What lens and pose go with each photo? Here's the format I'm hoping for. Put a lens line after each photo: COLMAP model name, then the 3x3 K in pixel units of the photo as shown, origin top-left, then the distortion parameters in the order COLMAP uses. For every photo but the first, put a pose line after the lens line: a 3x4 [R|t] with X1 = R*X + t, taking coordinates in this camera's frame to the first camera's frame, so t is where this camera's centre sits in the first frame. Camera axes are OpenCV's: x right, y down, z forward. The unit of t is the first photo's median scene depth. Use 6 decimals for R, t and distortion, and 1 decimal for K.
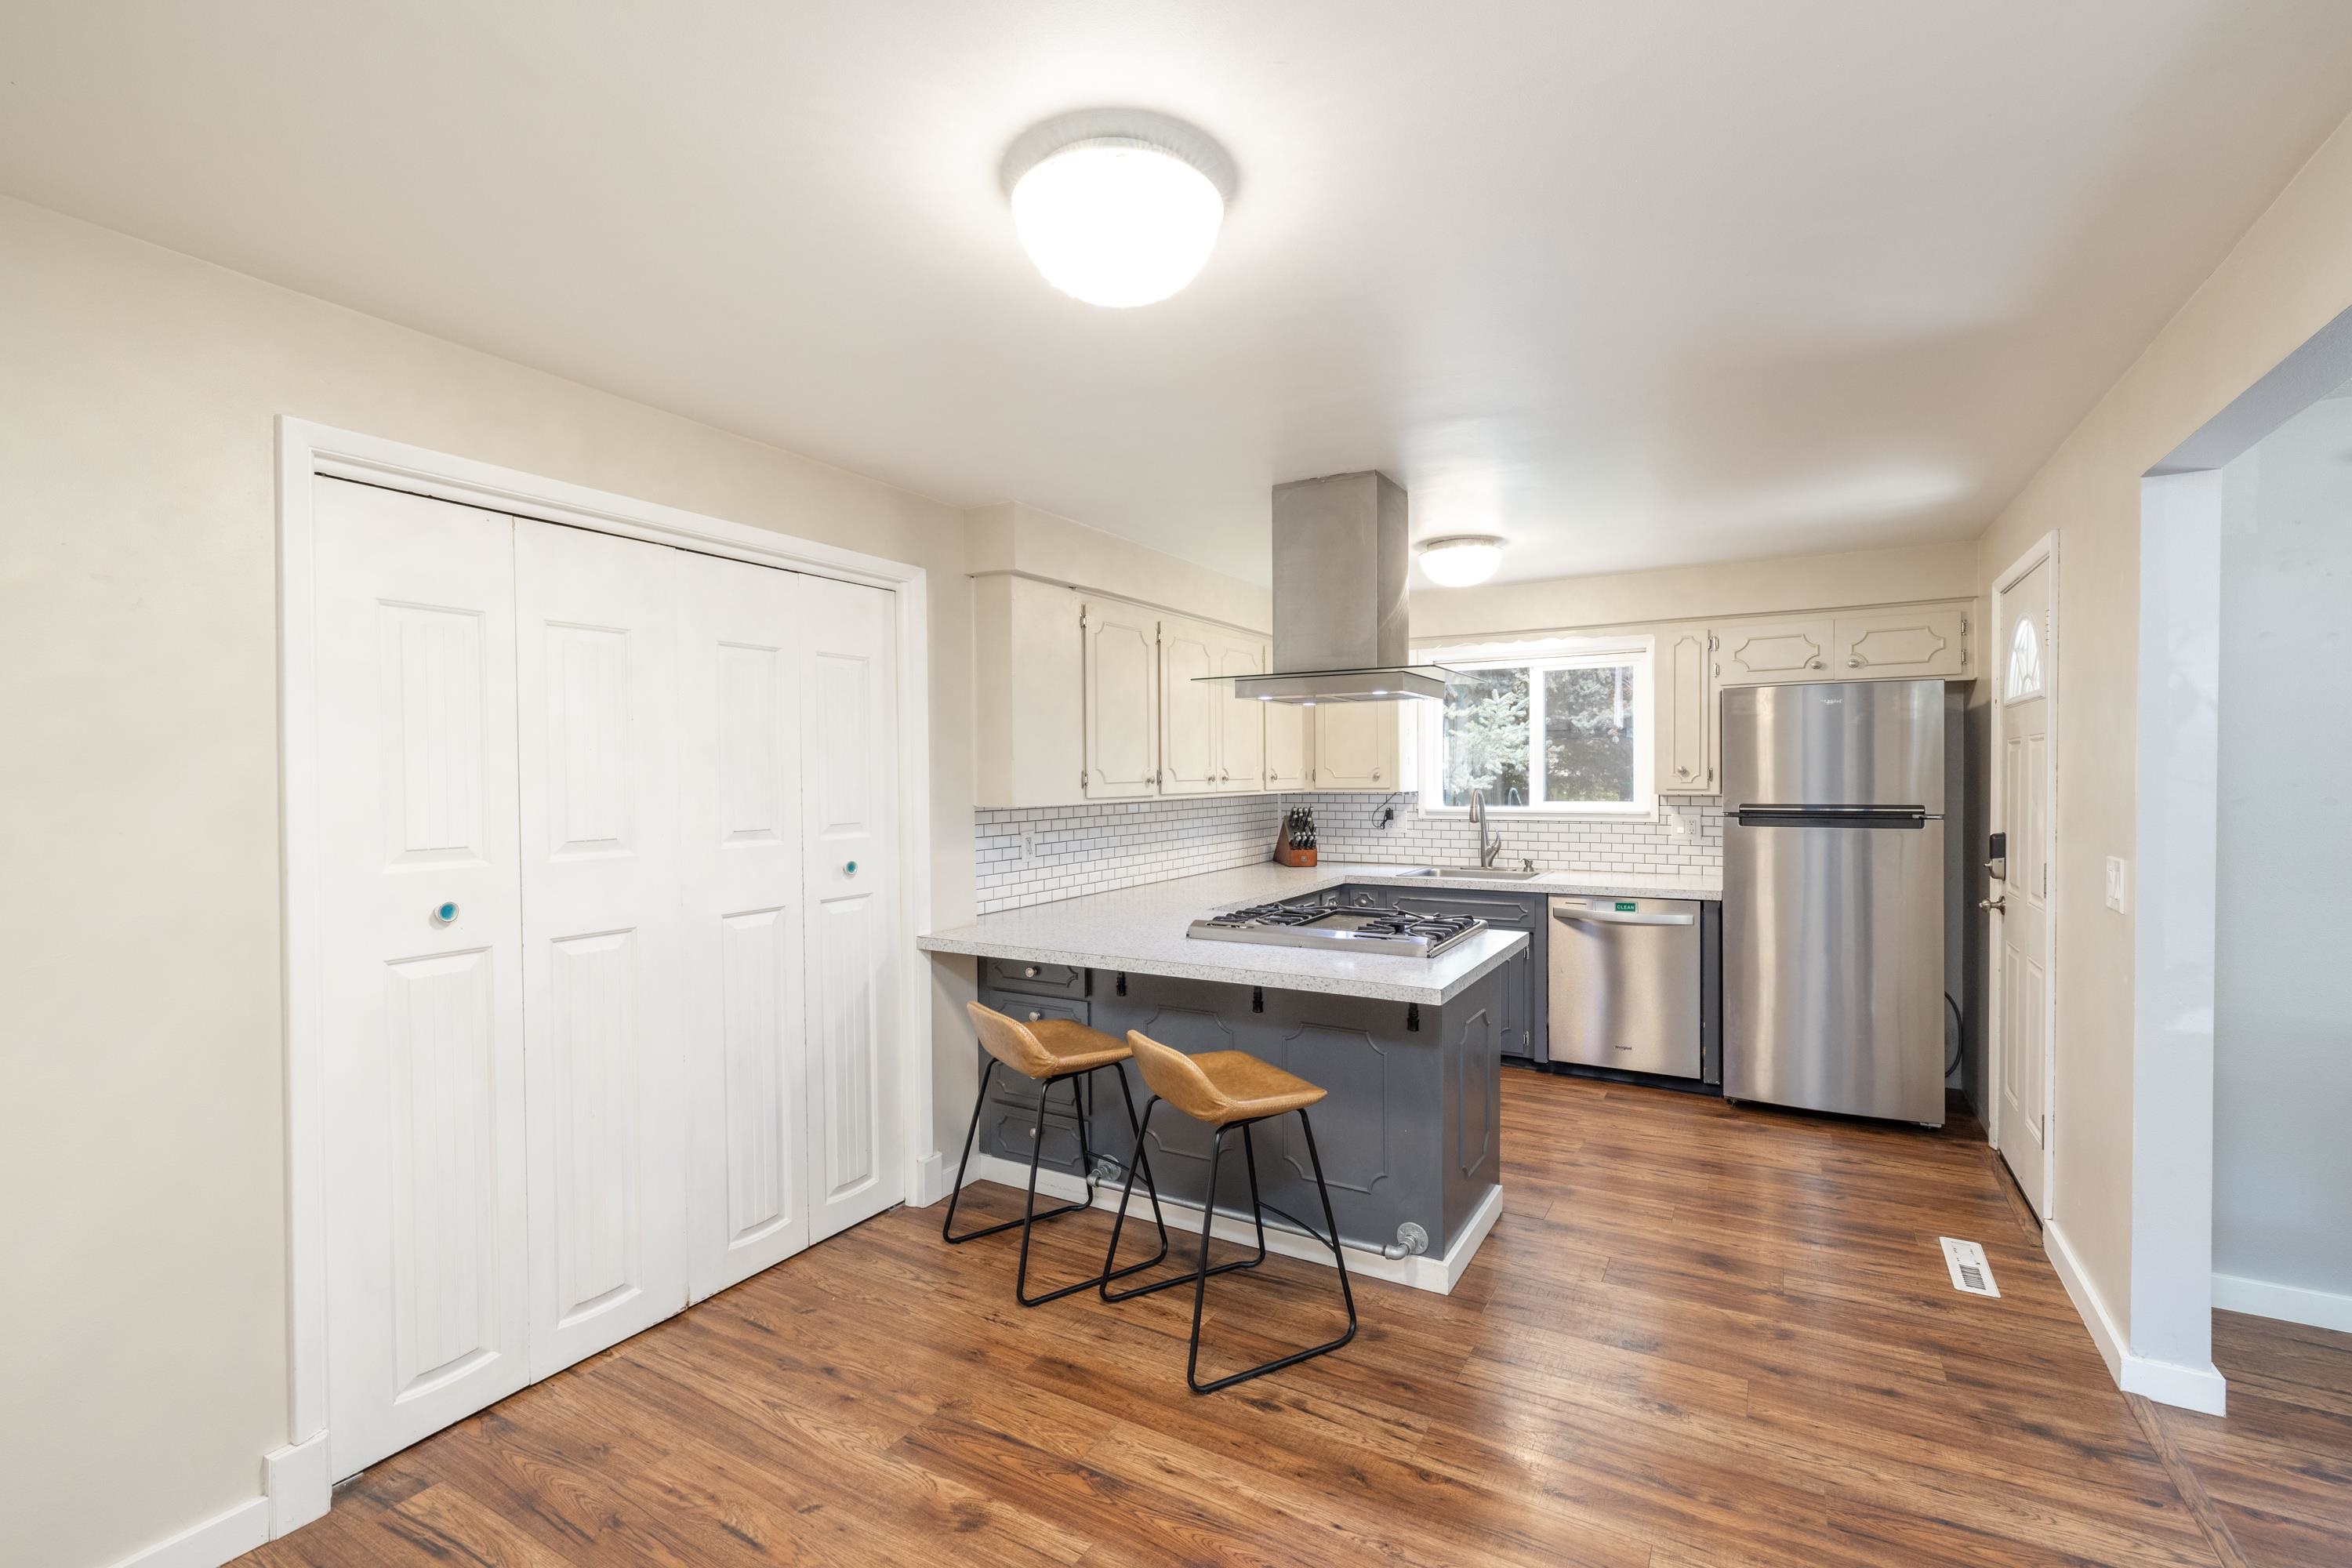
lens RADIAL K [[1079.8, 0, 1058.1], [0, 1079.8, 784.6], [0, 0, 1]] dist [0.001795, 0.000212]
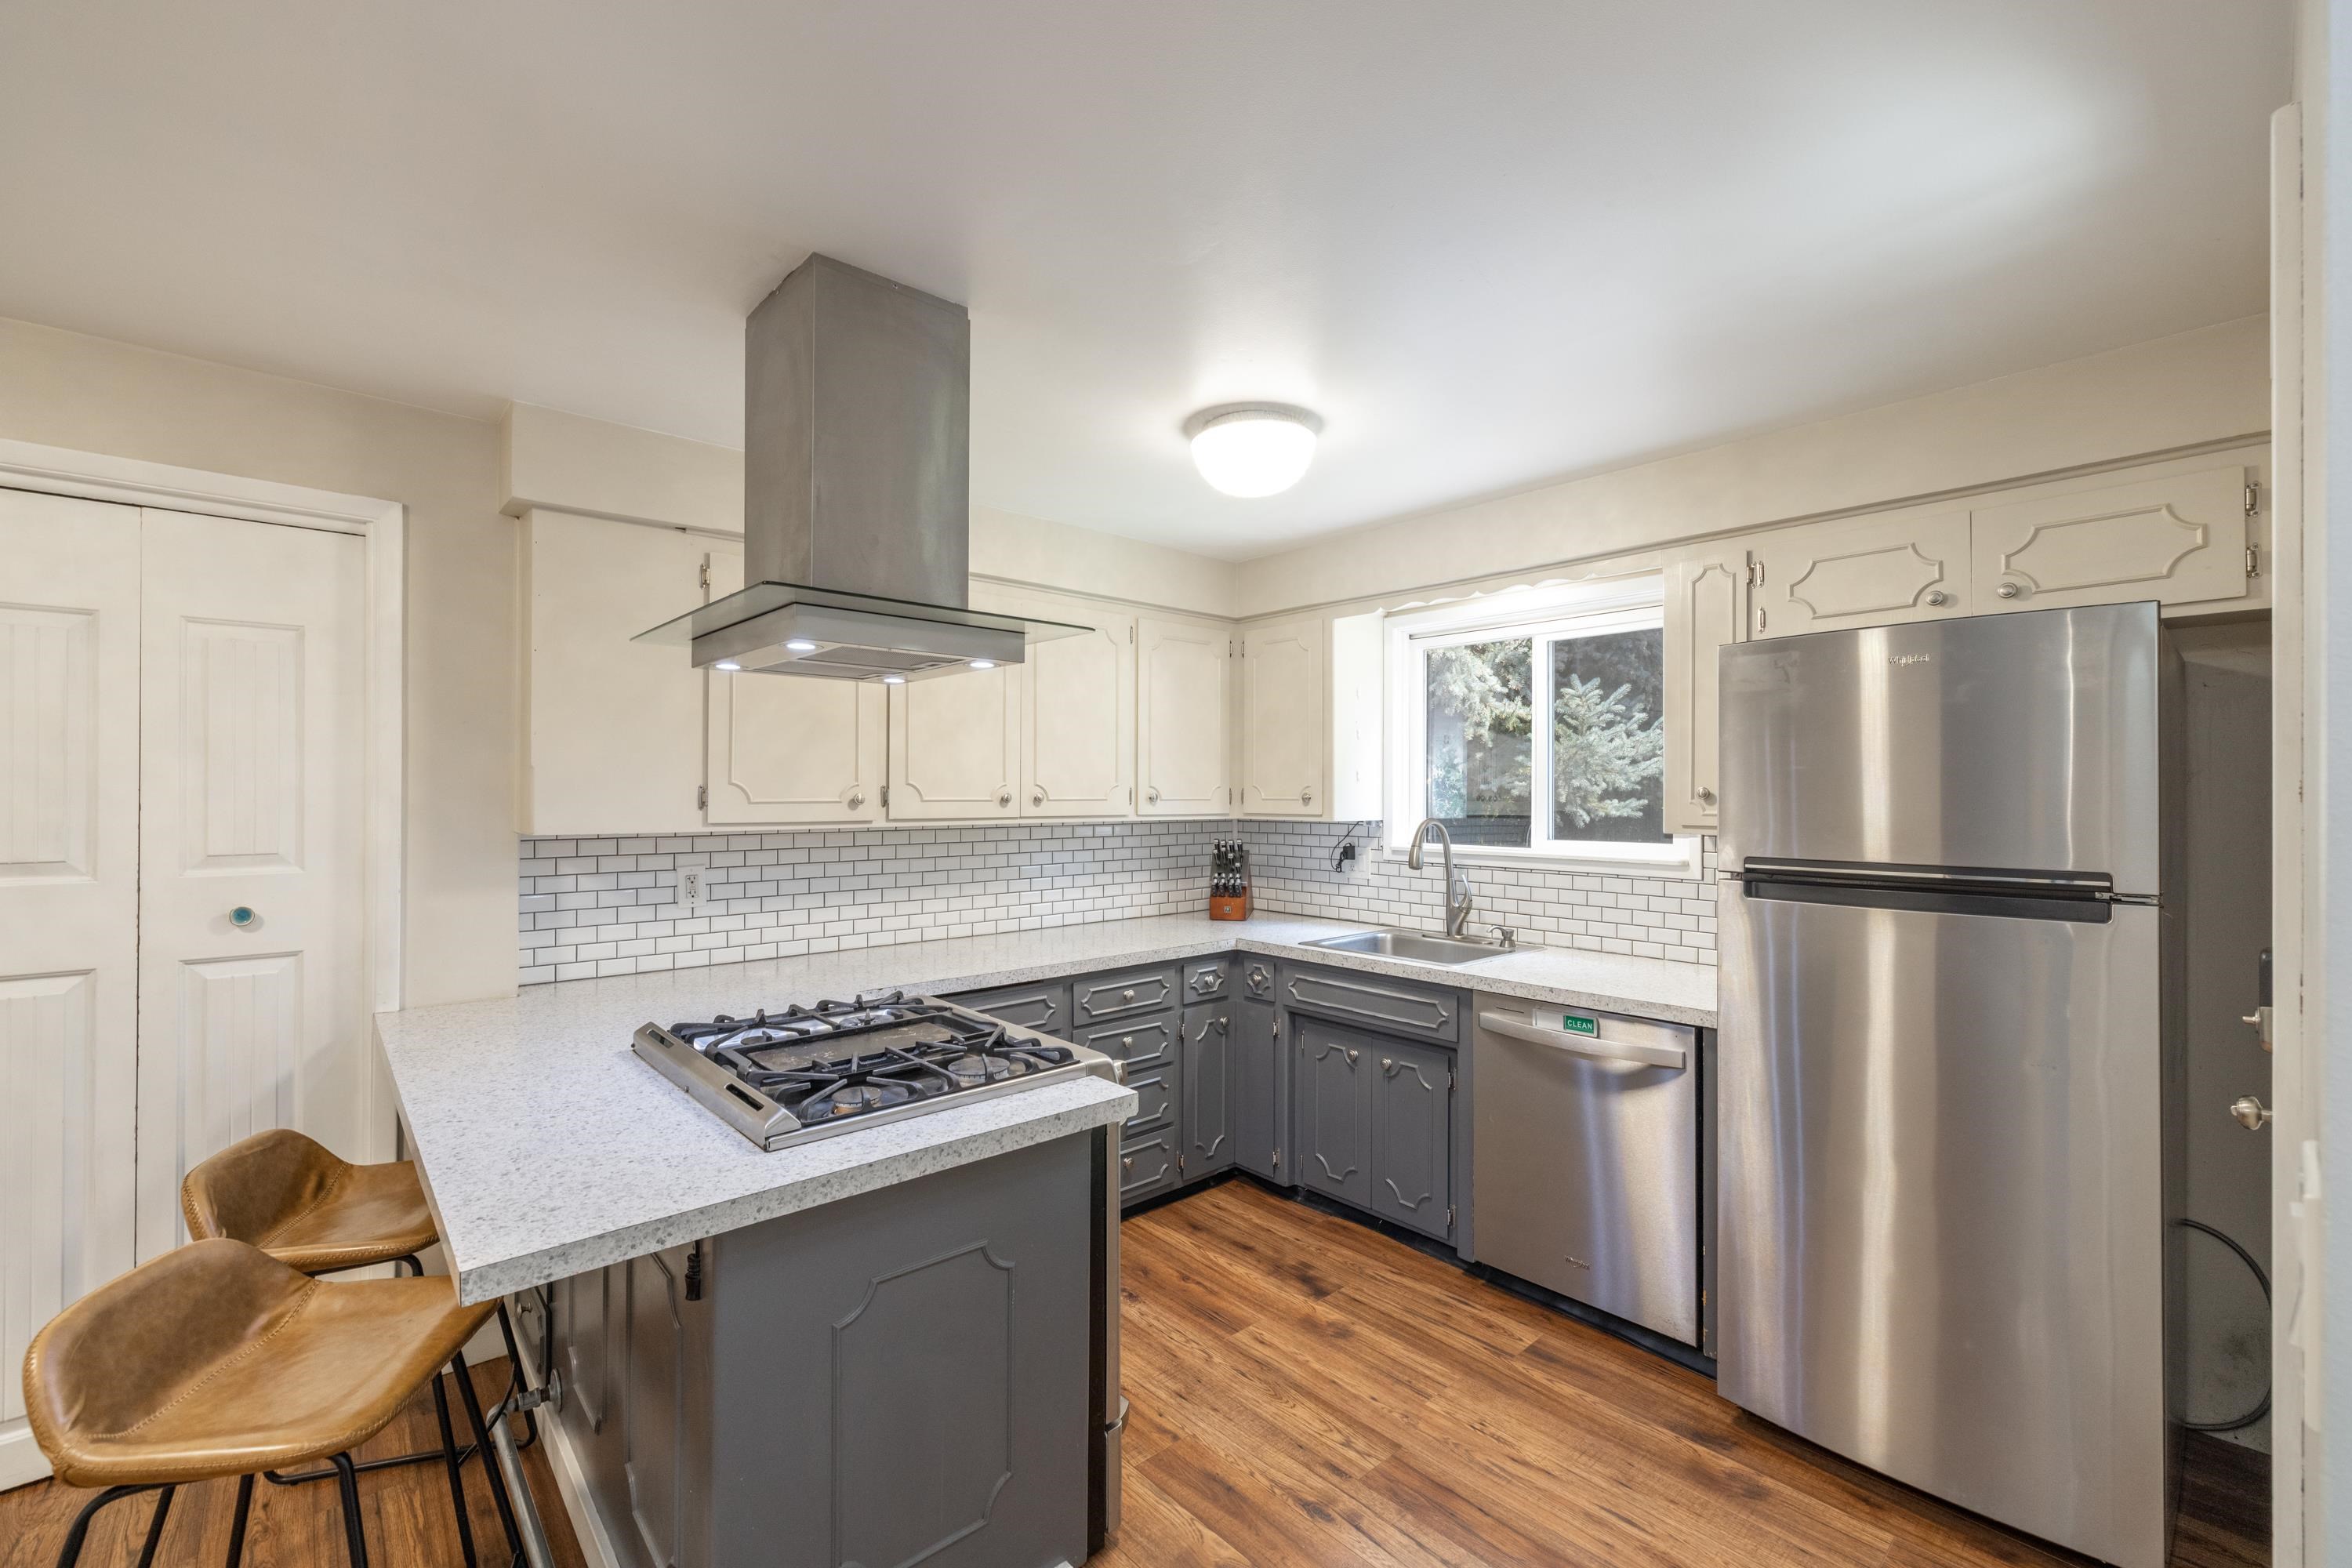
lens RADIAL K [[993.1, 0, 1176.0], [0, 993.1, 784.0], [0, 0, 1]] dist [-0.000717, 0.000167]
pose [[0.962568, 0.007988, -0.270923, 0.466597], [-0.012782, 0.999791, -0.015936, -0.006723], [0.270740, 0.018803, 0.962469, 0.422307]]
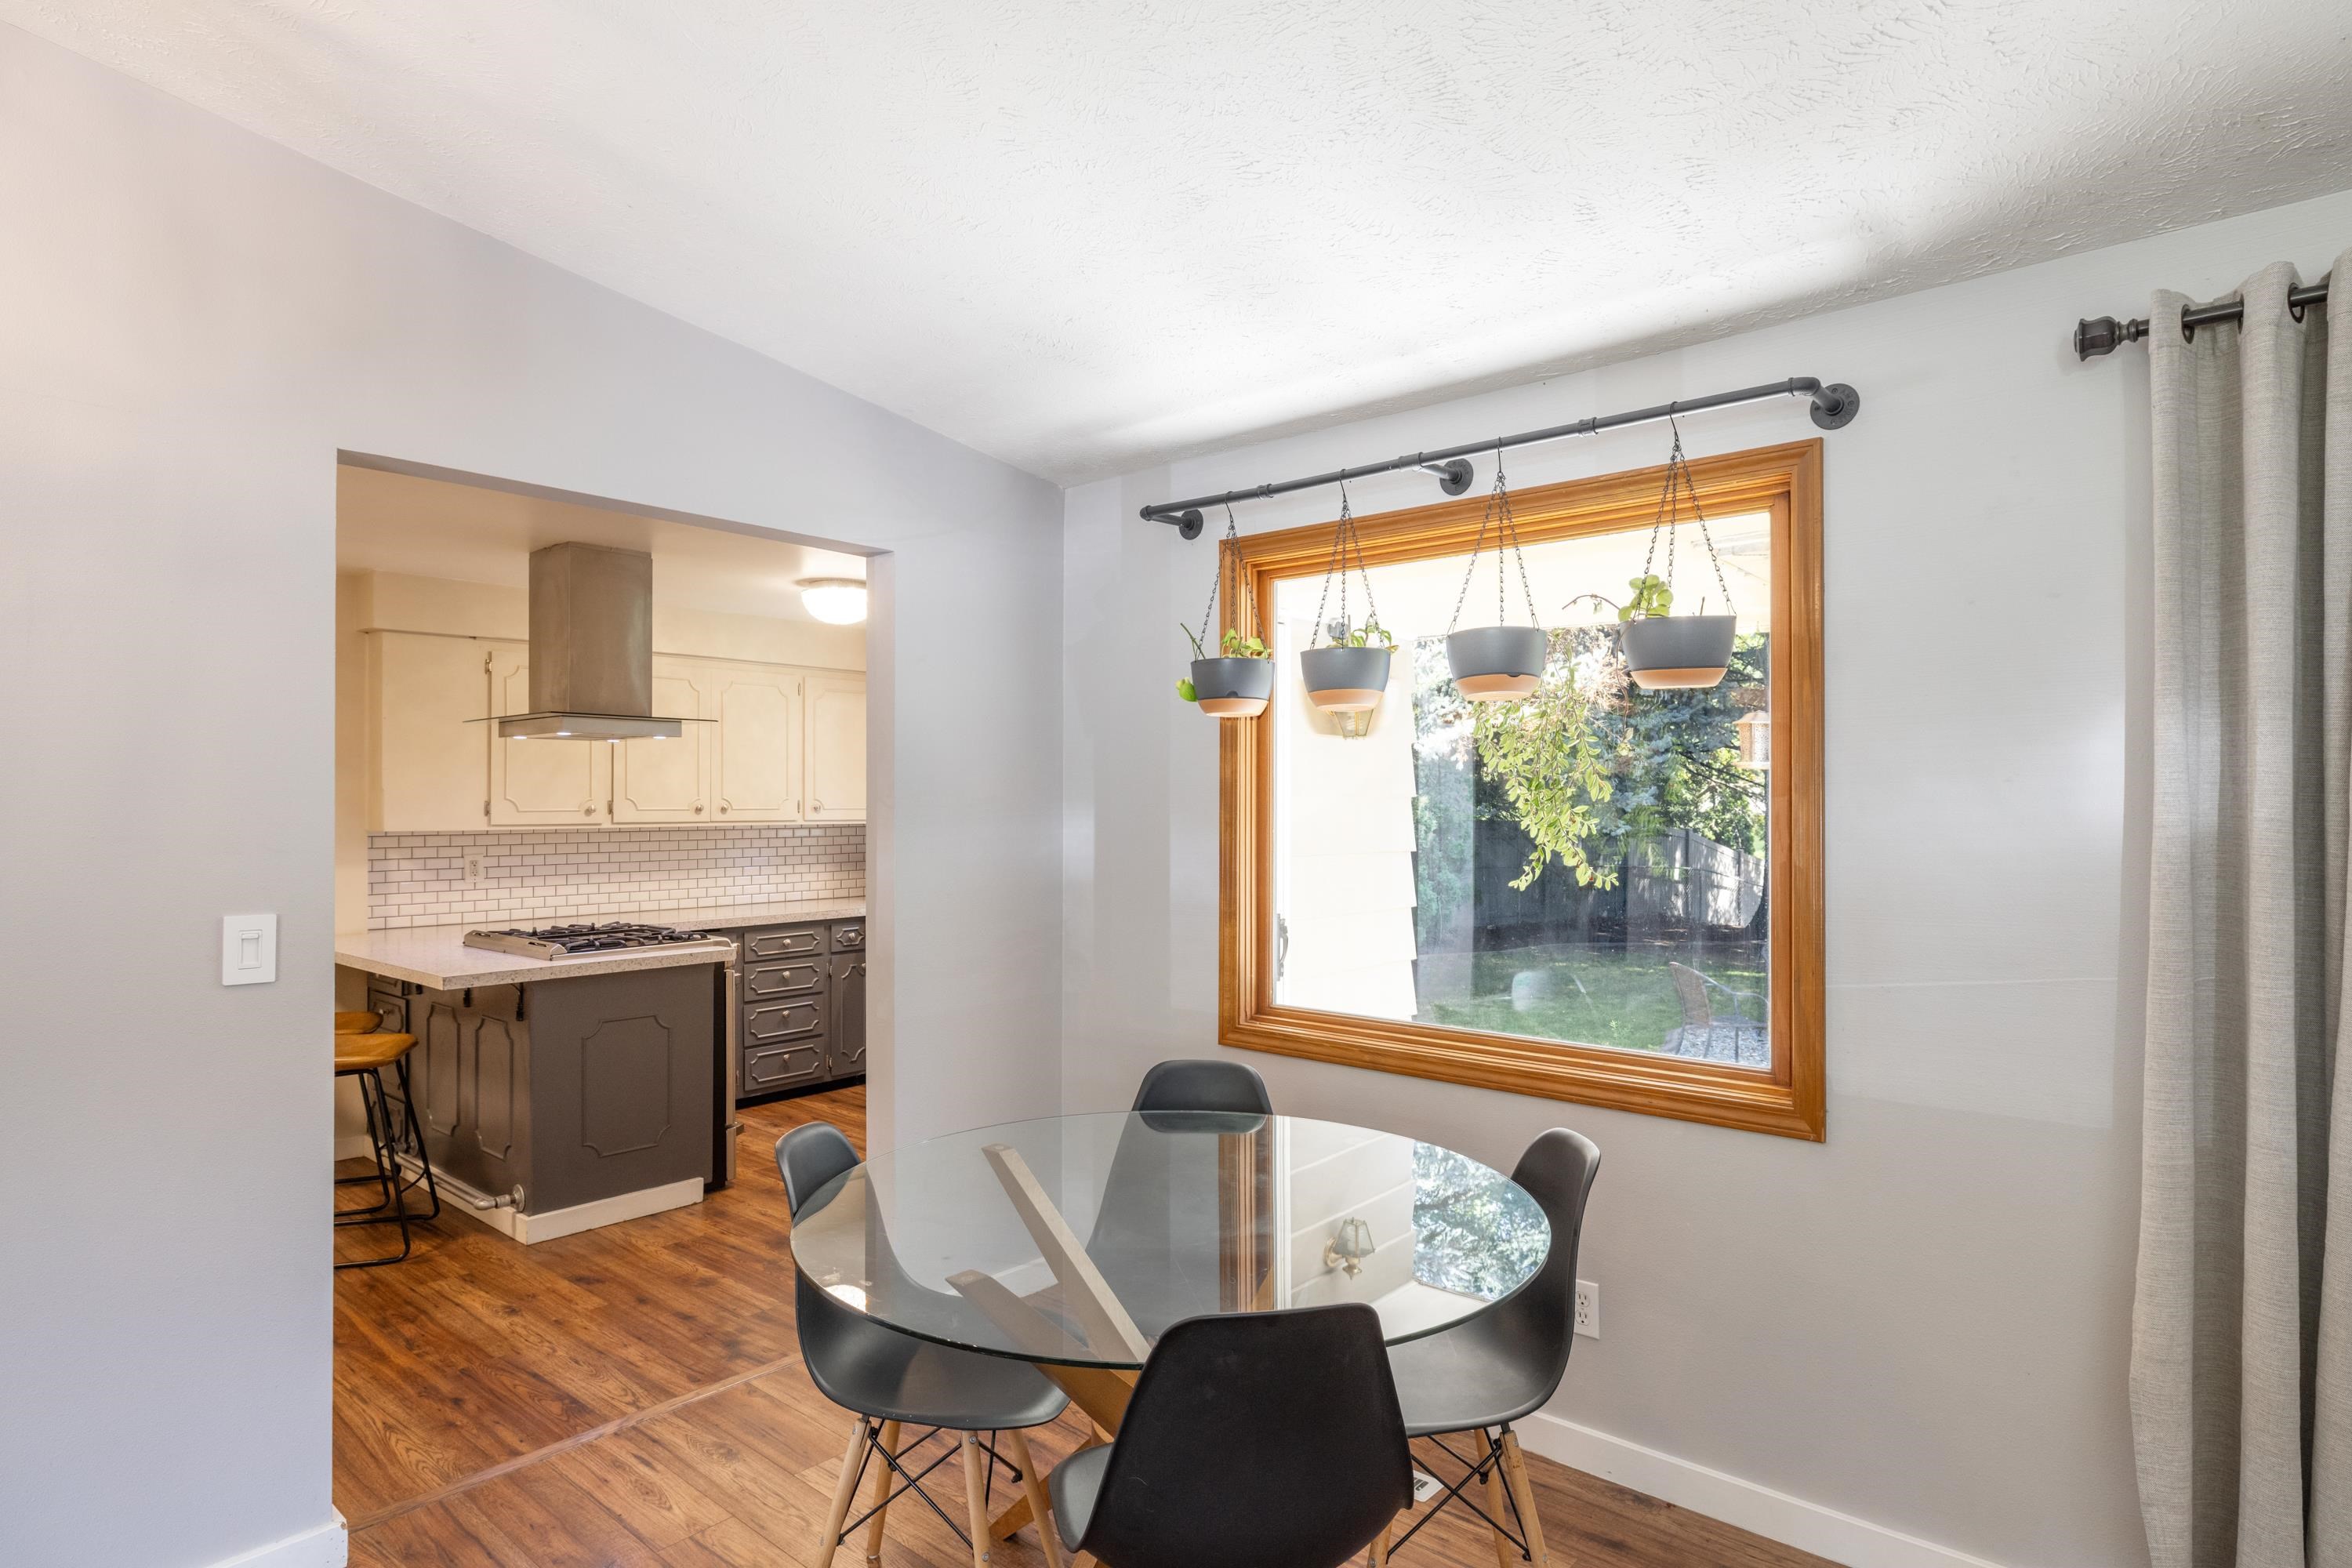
lens RADIAL K [[1336.2, 0, 1219.3], [0, 1336.2, 792.3], [0, 0, 1]] dist [0.000941, -0.021295]
pose [[0.989972, 0.004948, -0.141176, 0.896863], [-0.007625, 0.999801, -0.018431, -0.001347], [0.141057, 0.019323, 0.989813, -0.236655]]
